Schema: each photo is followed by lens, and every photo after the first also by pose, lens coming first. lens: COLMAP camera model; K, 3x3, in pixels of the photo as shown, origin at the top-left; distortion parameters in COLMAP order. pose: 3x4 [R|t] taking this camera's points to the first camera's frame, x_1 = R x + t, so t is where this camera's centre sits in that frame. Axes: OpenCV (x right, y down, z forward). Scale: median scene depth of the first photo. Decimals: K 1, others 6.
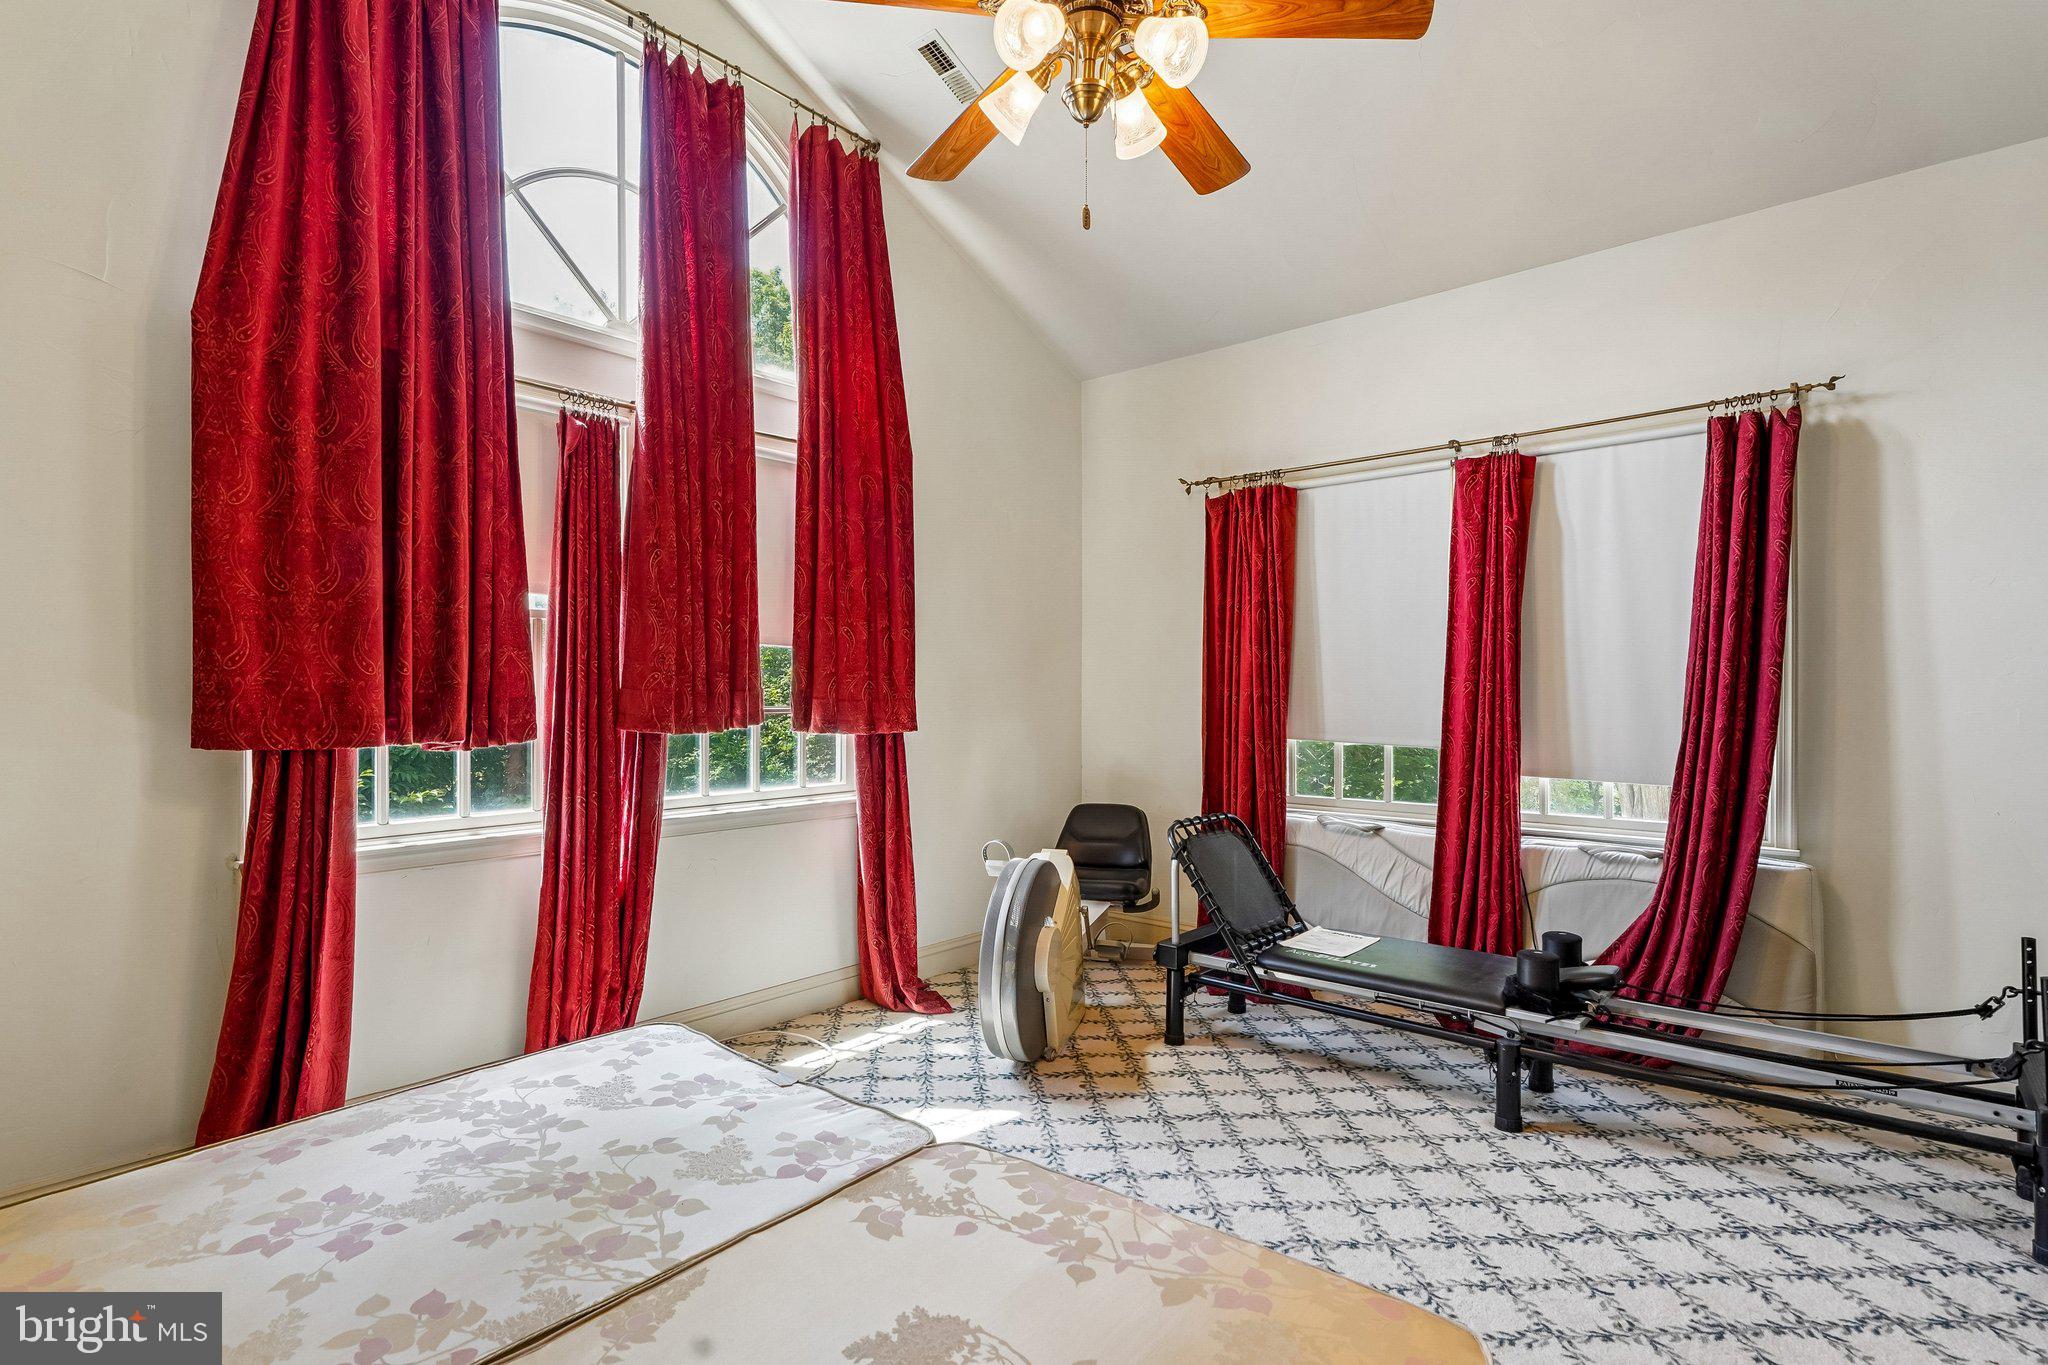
lens RADIAL K [[1007.0, 0, 1024.0], [0, 1007.0, 682.5], [0, 0, 1]] dist [0.004336, 0.000732]
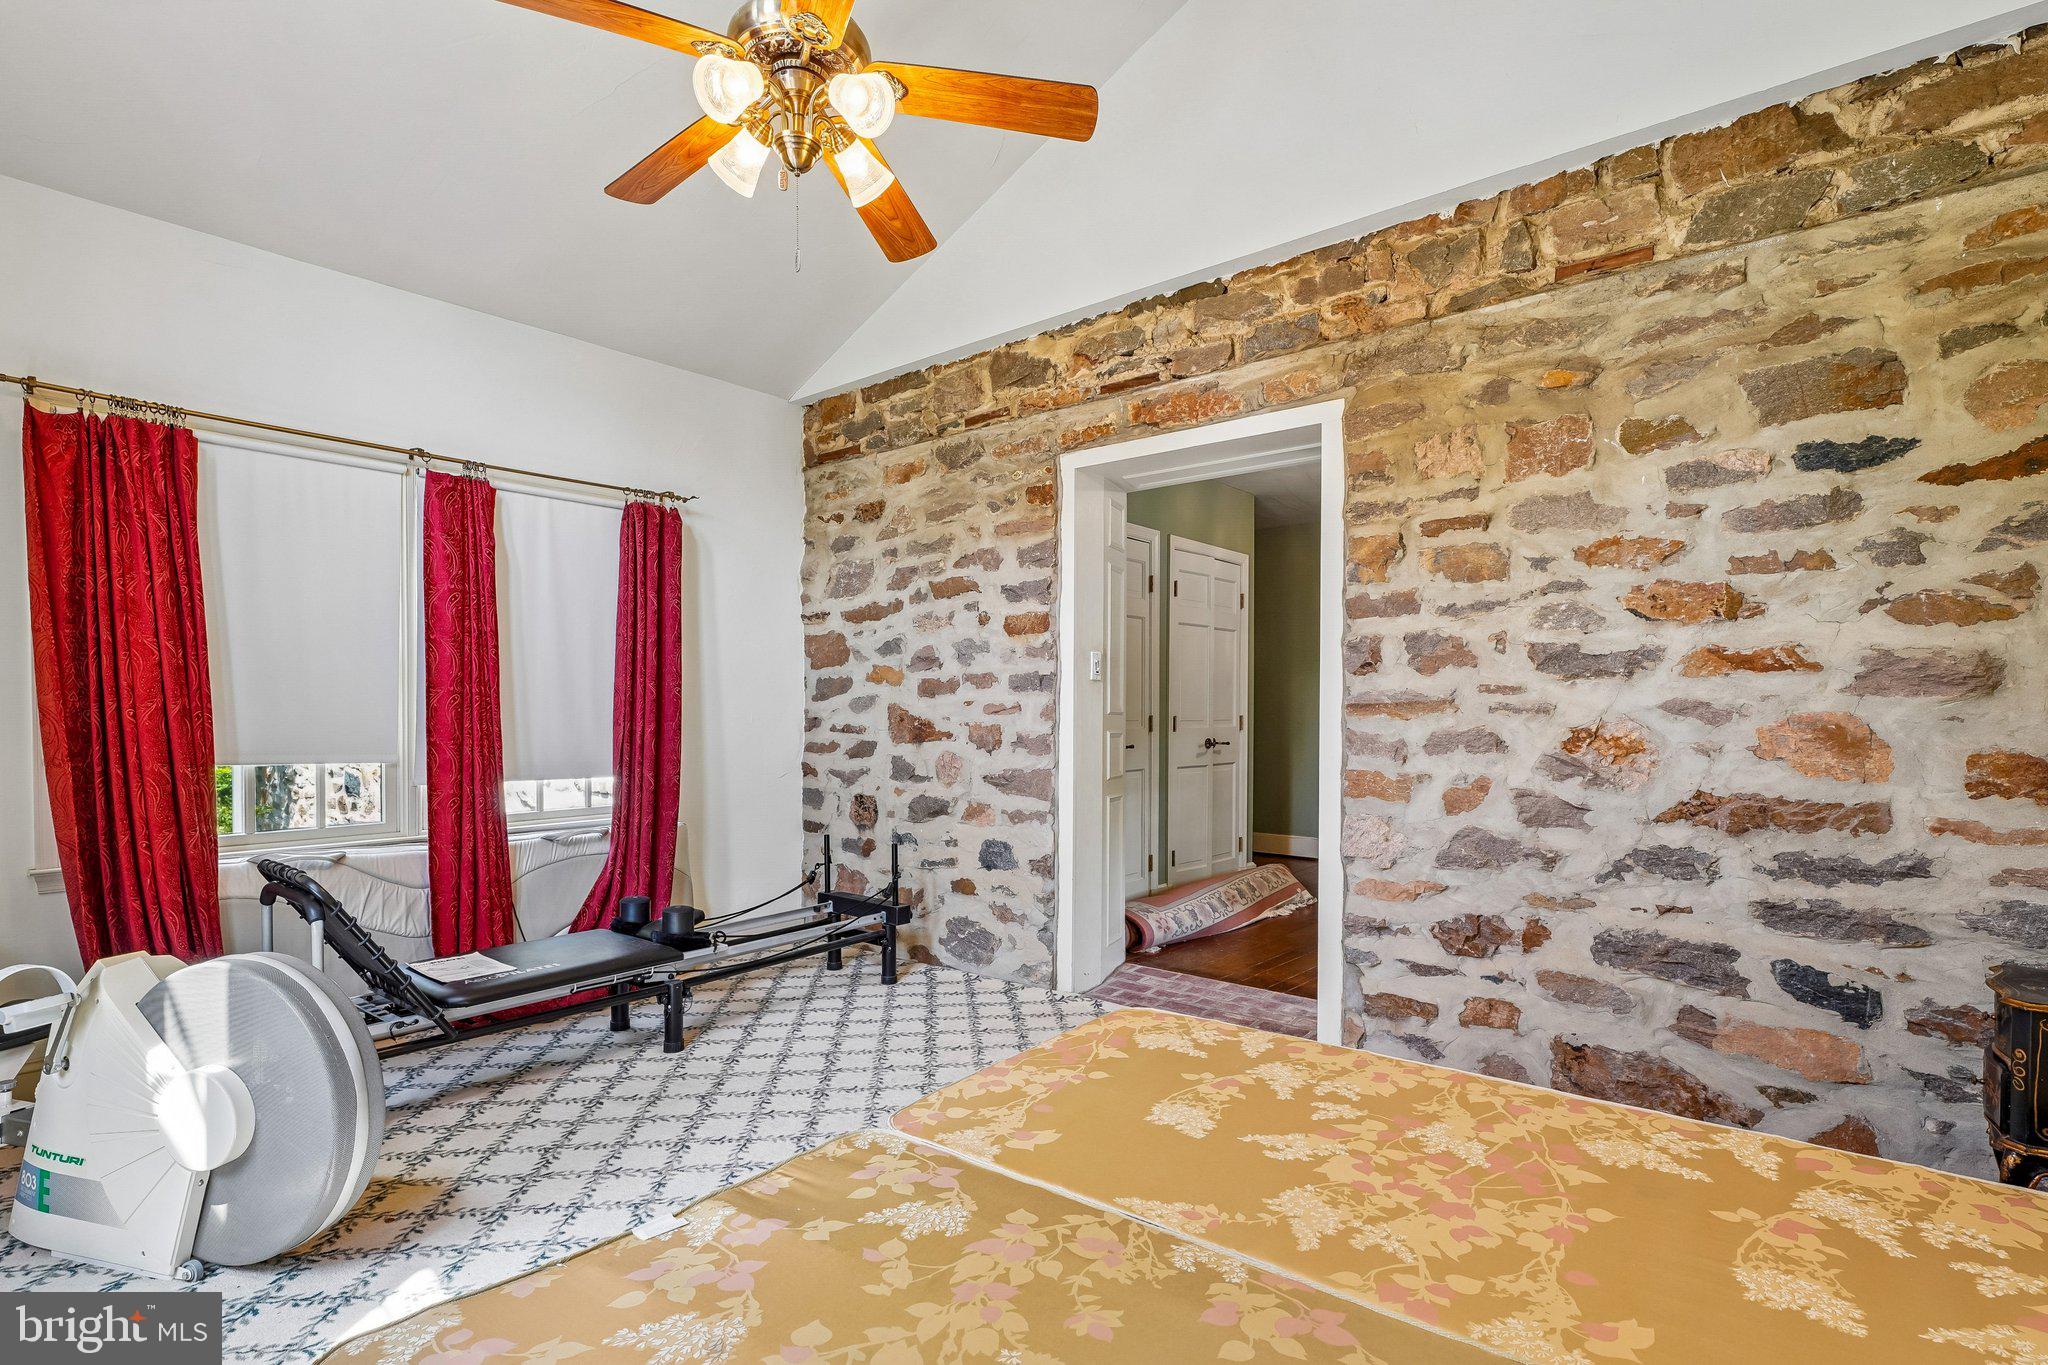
lens RADIAL K [[992.4, 0, 1002.0], [0, 992.4, 706.2], [0, 0, 1]] dist [0.000832, -0.000141]
pose [[-0.004776, 0.002671, 0.999985, -0.728579], [-0.009868, 0.999948, -0.002718, 0.011249], [-0.999940, -0.009880, -0.004750, 0.574682]]
